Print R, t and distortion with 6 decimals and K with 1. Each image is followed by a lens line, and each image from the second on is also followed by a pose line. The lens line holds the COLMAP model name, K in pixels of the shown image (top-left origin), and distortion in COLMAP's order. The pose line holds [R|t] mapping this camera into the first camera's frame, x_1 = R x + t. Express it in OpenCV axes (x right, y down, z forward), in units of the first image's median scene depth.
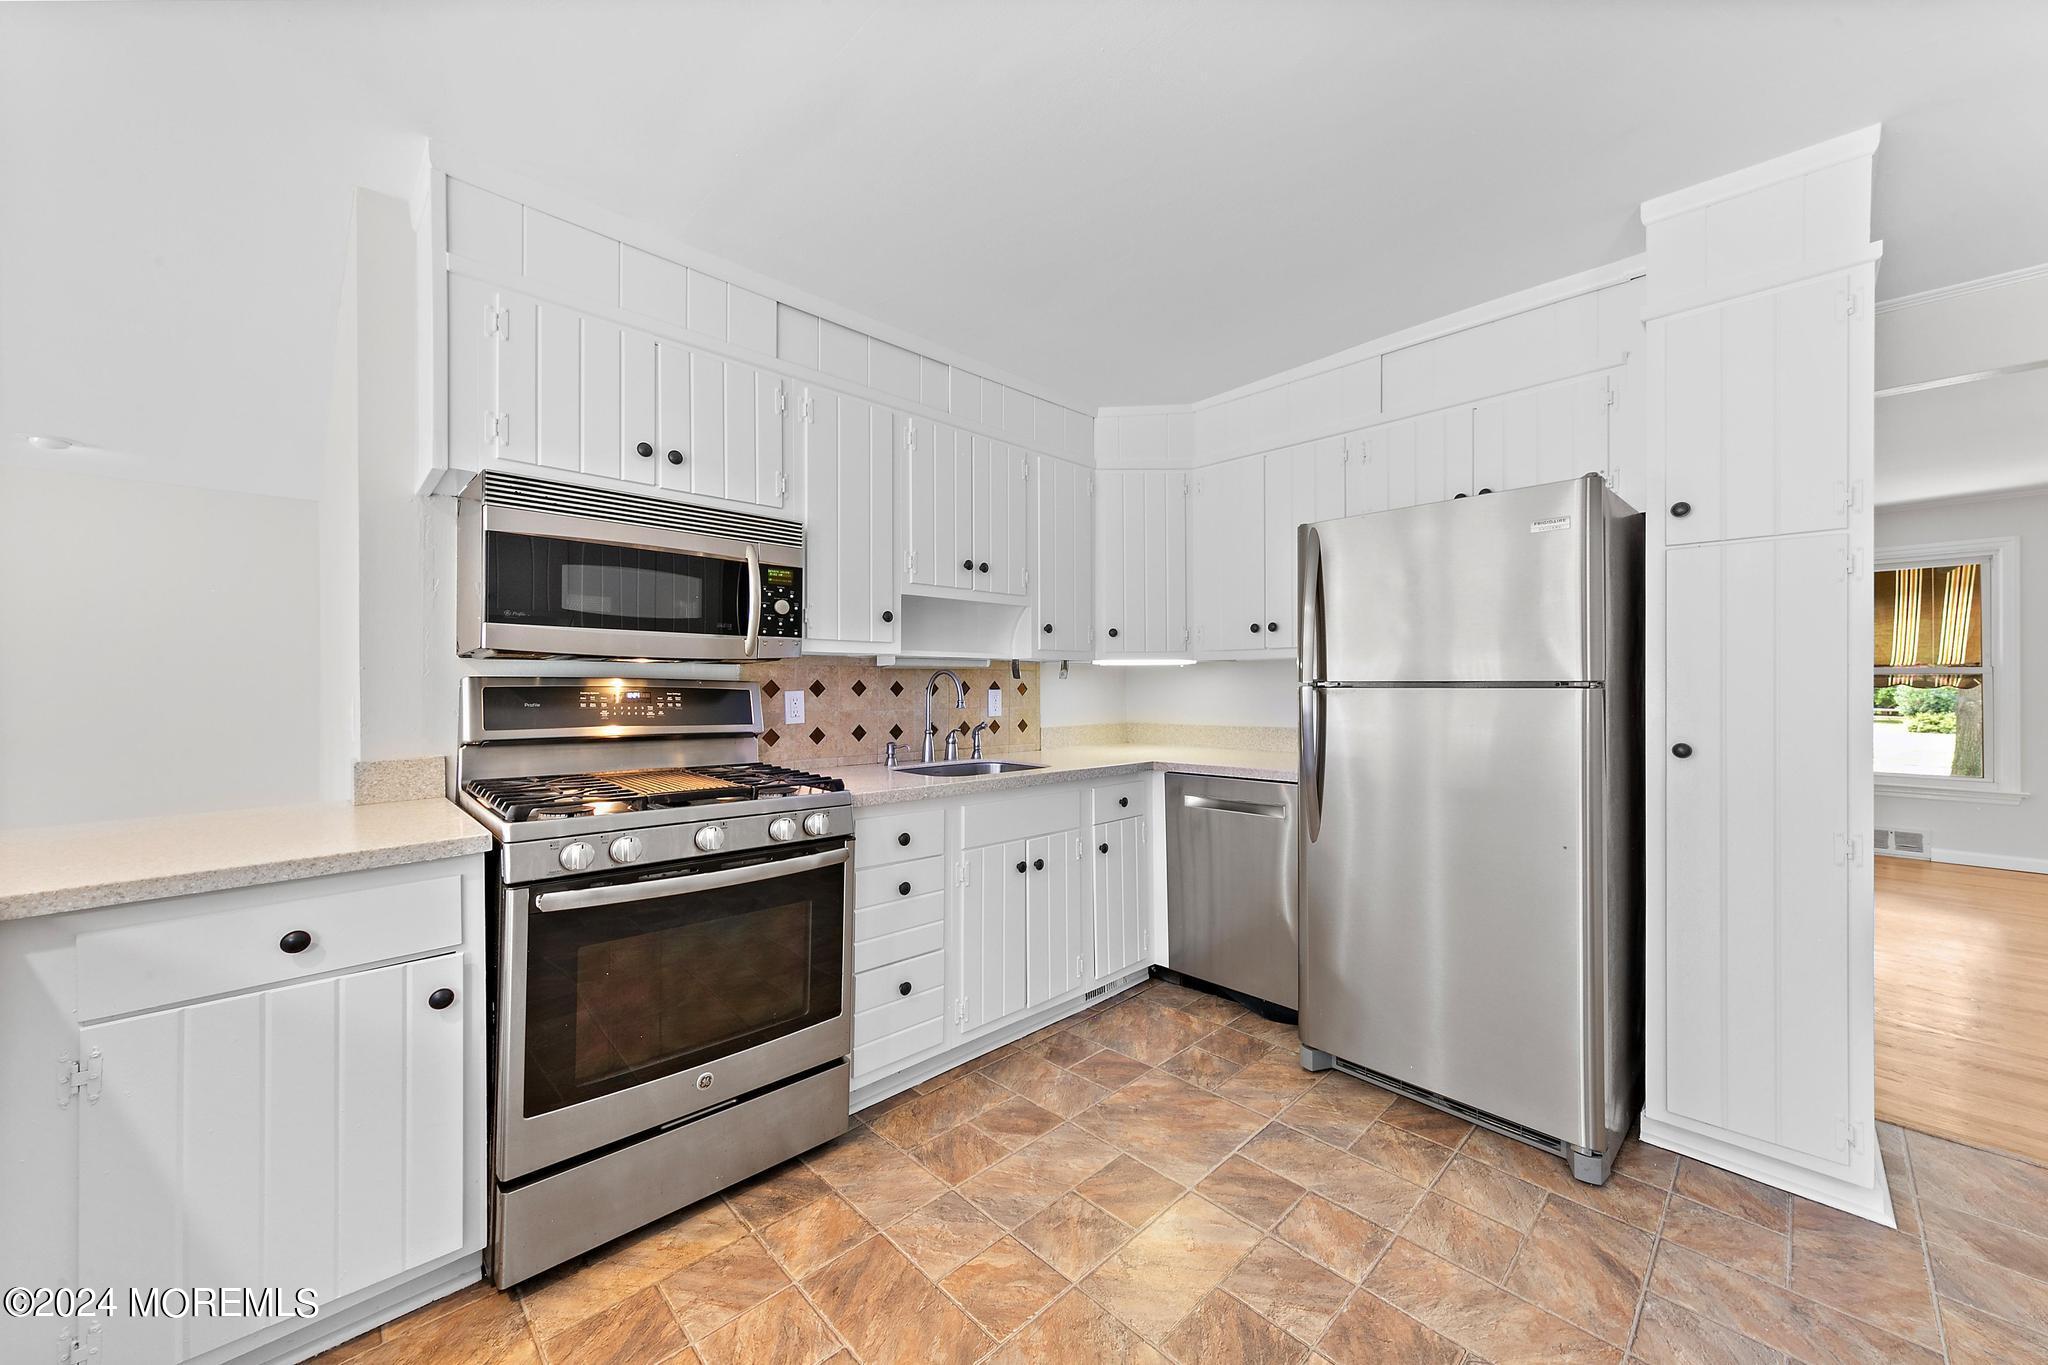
lens RADIAL K [[756.9, 0, 1022.2], [0, 756.9, 679.3], [0, 0, 1]] dist [0.006438, -0.001142]
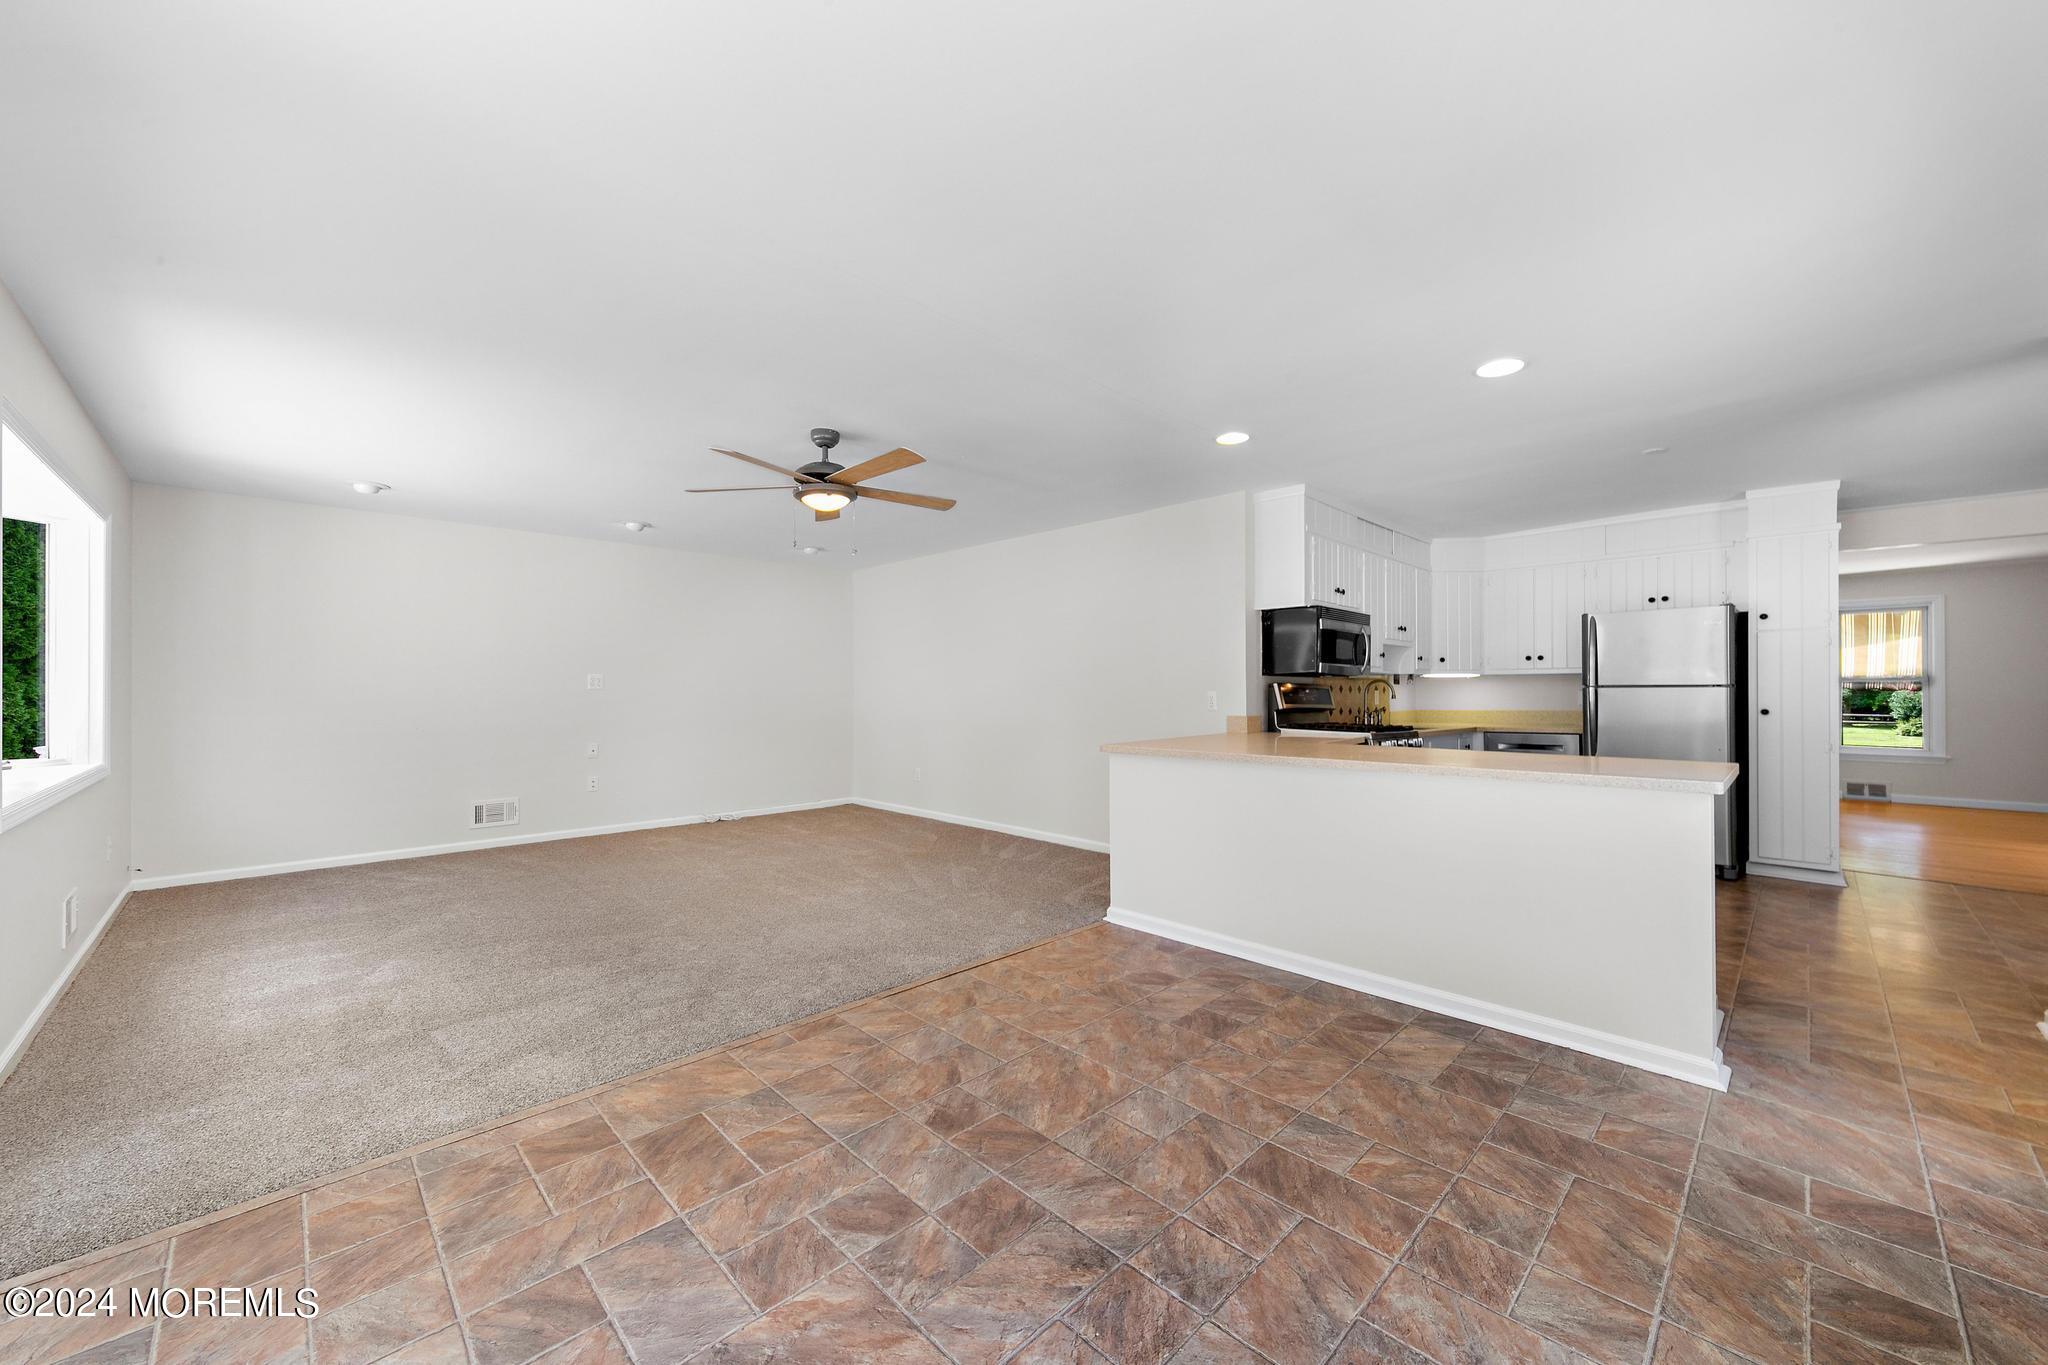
lens RADIAL K [[756.9, 0, 1033.2], [0, 756.9, 684.6], [0, 0, 1]] dist [0.006438, -0.001142]
pose [[0.999976, -0.000962, 0.006866, -1.224189], [0.000989, 0.999992, -0.003927, 0.007895], [-0.006862, 0.003934, 0.999969, -1.169658]]
